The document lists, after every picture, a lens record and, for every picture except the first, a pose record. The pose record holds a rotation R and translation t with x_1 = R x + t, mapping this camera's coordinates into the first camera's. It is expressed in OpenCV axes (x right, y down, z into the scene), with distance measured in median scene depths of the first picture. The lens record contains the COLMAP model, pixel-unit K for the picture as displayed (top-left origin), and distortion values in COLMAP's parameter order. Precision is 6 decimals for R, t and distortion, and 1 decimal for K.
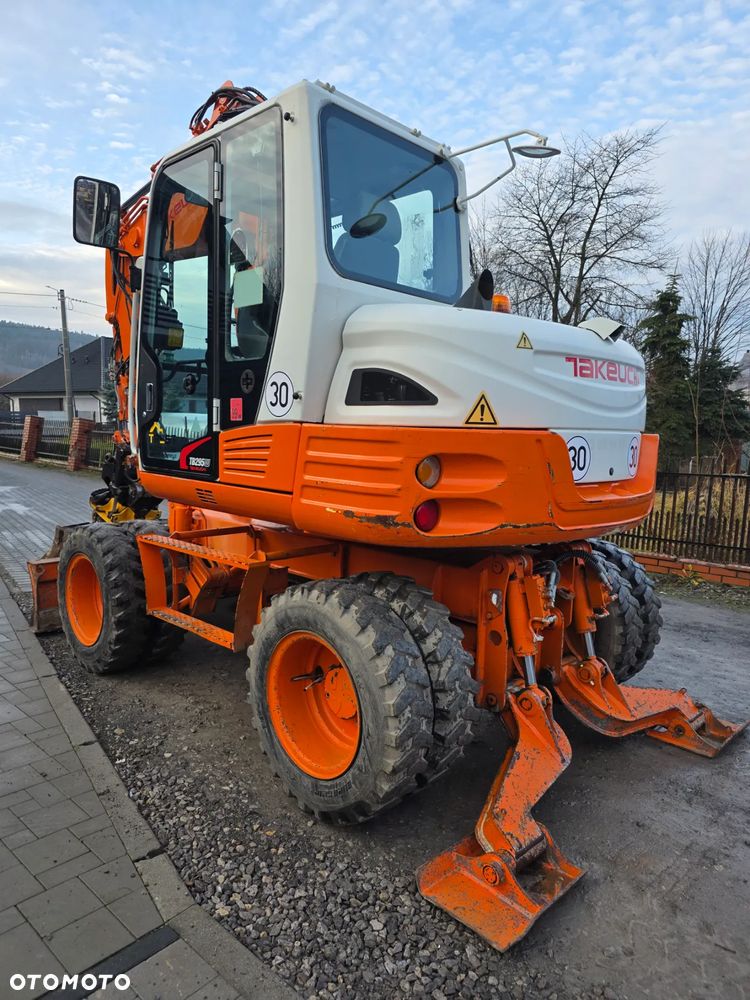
lens RADIAL K [[671.3, 0, 368.5], [0, 671.3, 491.2], [0, 0, 1]] dist [0.063029, -0.033520]
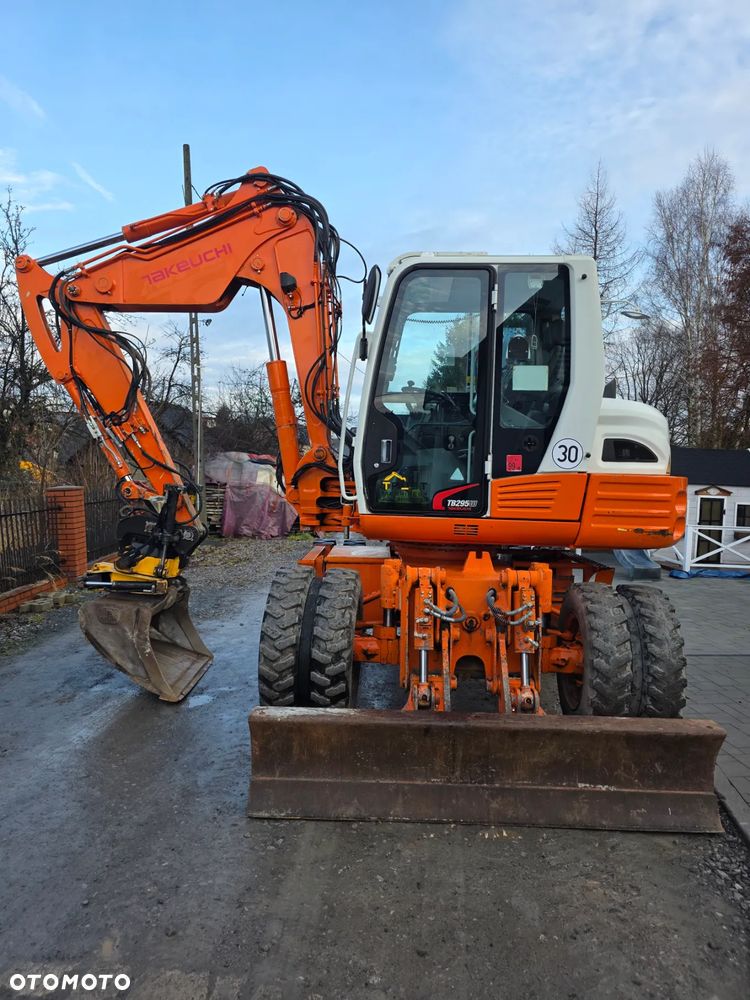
lens RADIAL K [[671.3, 0, 372.3], [0, 671.3, 490.5], [0, 0, 1]] dist [0.063029, -0.033520]
pose [[0.770063, -0.032752, 0.637127, -1.401760], [0.063162, 0.997689, -0.025053, -0.054819], [-0.634833, 0.059535, 0.770352, 0.145790]]
